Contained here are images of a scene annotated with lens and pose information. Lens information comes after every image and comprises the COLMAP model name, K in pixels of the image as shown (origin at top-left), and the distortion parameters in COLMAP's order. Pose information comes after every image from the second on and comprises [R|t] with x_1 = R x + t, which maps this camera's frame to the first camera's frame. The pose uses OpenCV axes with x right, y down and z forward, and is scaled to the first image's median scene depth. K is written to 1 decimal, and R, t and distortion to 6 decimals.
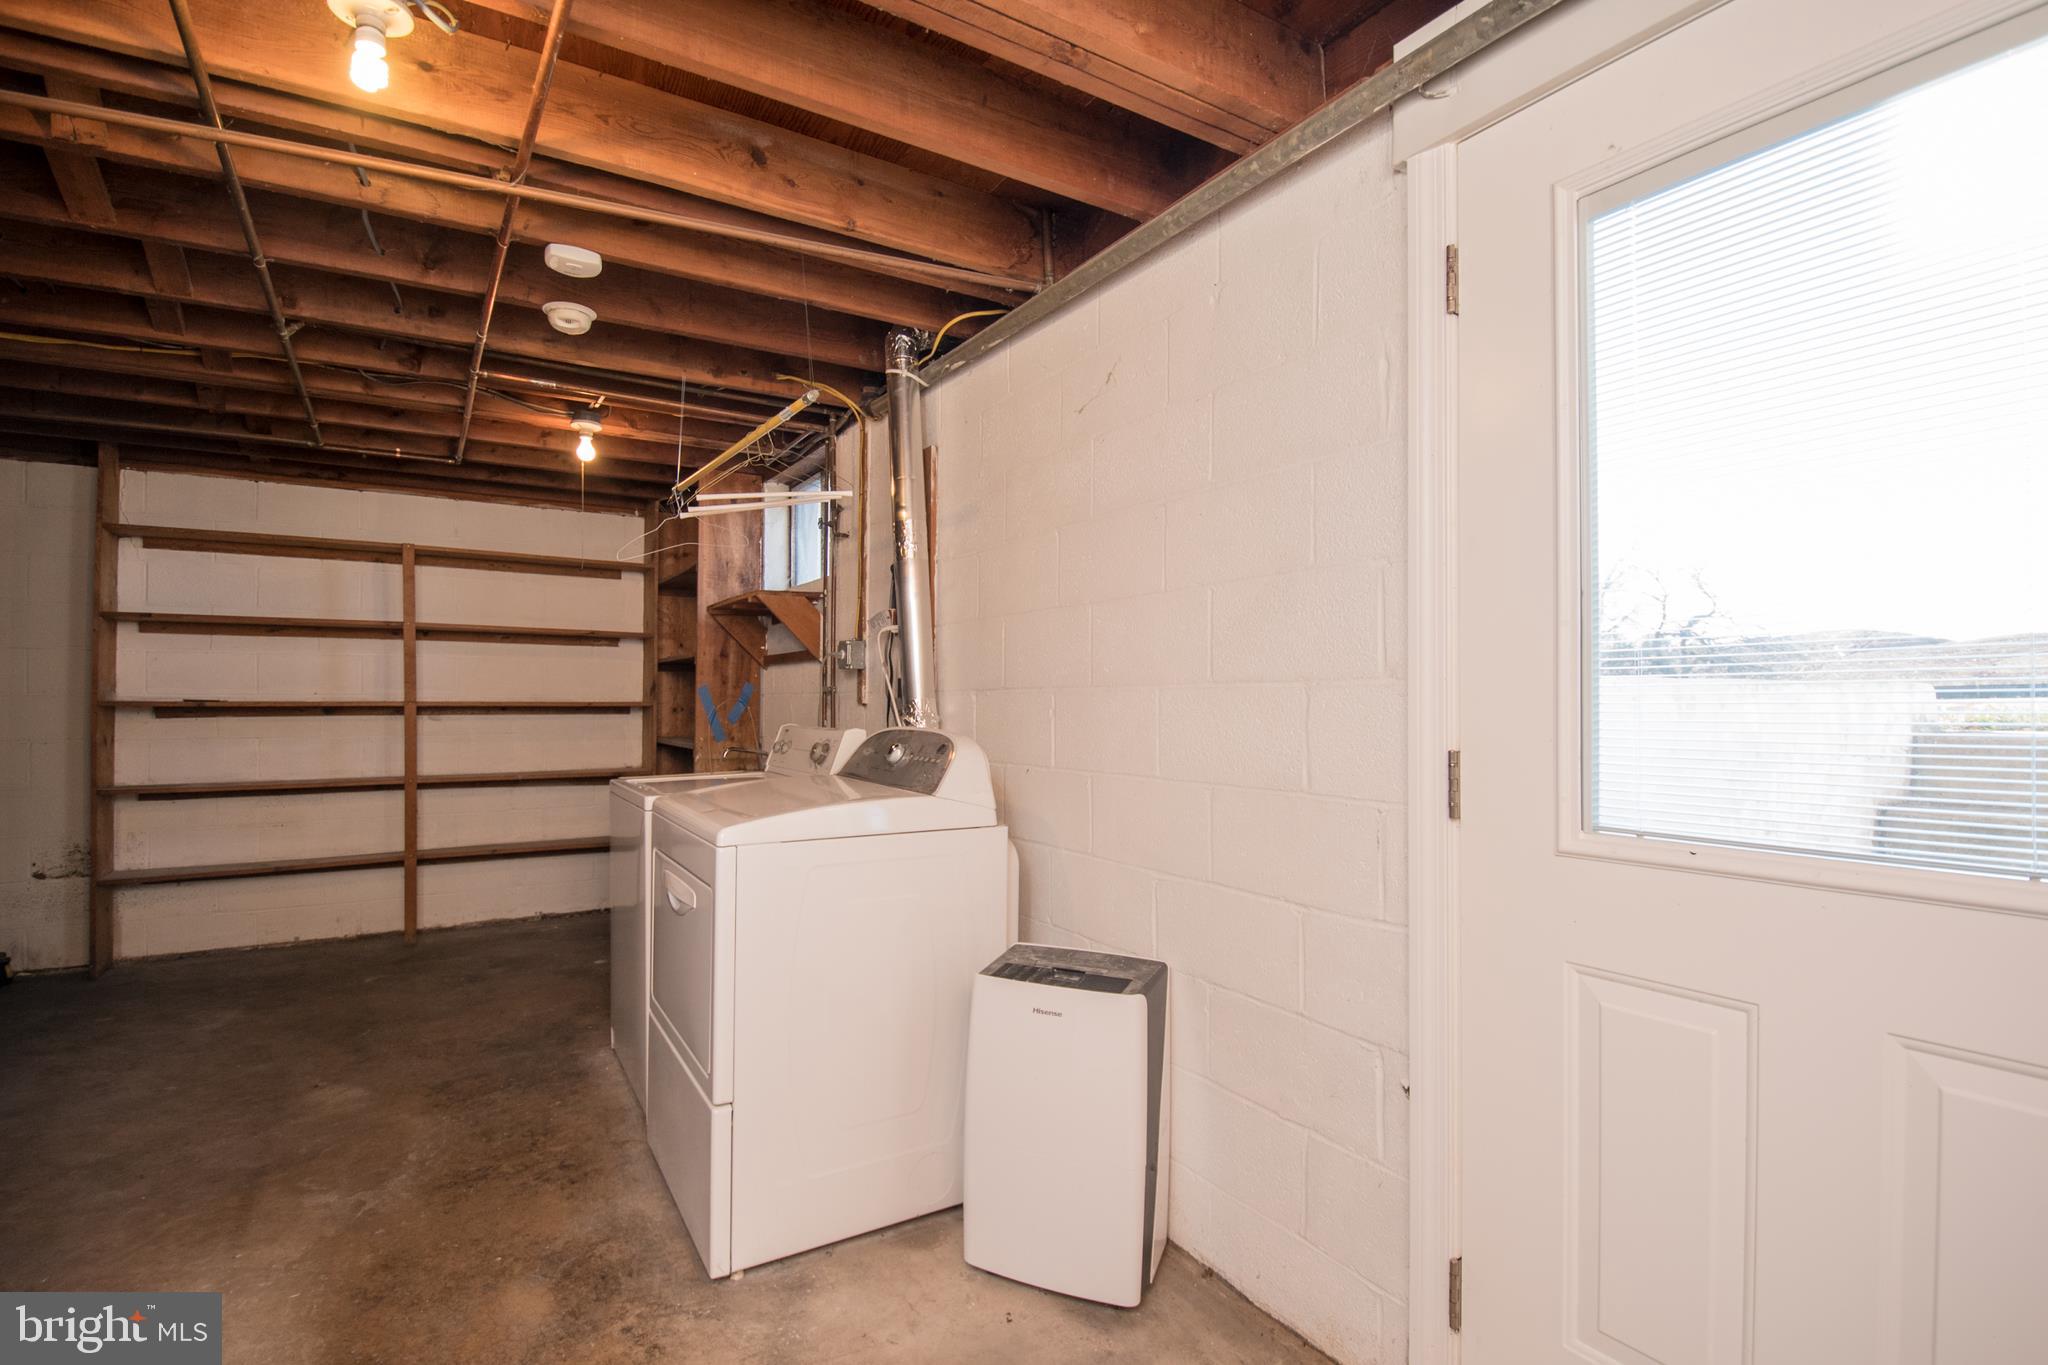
lens RADIAL K [[956.7, 0, 1024.0], [0, 956.7, 682.5], [0, 0, 1]] dist [-0.001015, -0.000218]
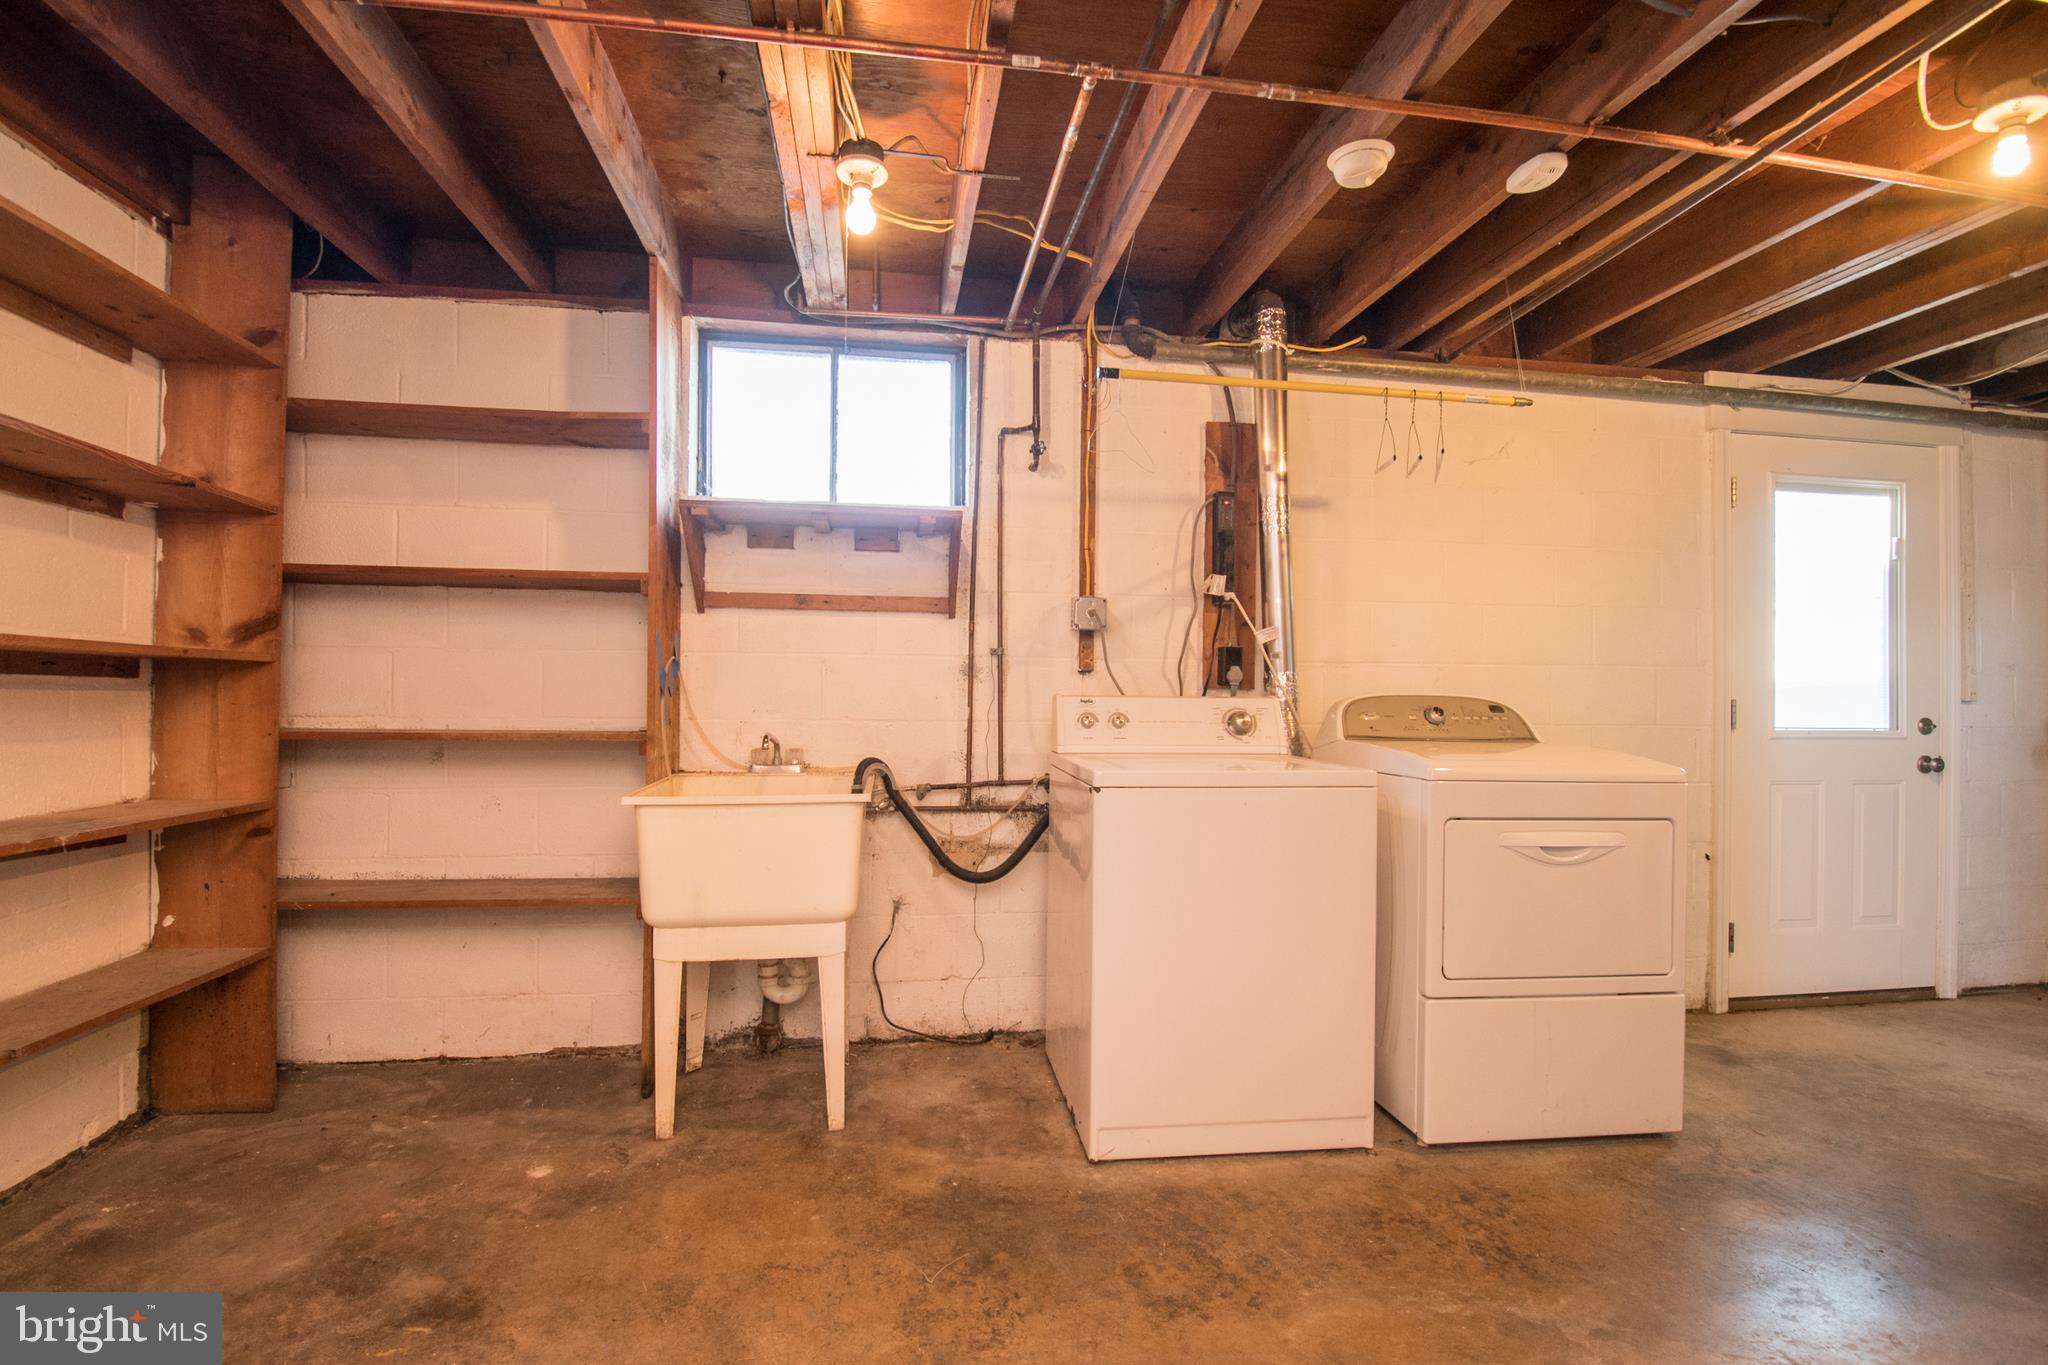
lens RADIAL K [[913.1, 0, 1014.2], [0, 913.1, 690.5], [0, 0, 1]] dist [0.002364, -0.016998]
pose [[0.415403, 0.006388, 0.909615, -1.178511], [-0.030838, 0.999499, 0.007064, 0.045350], [-0.909115, -0.030985, 0.415392, 0.881570]]
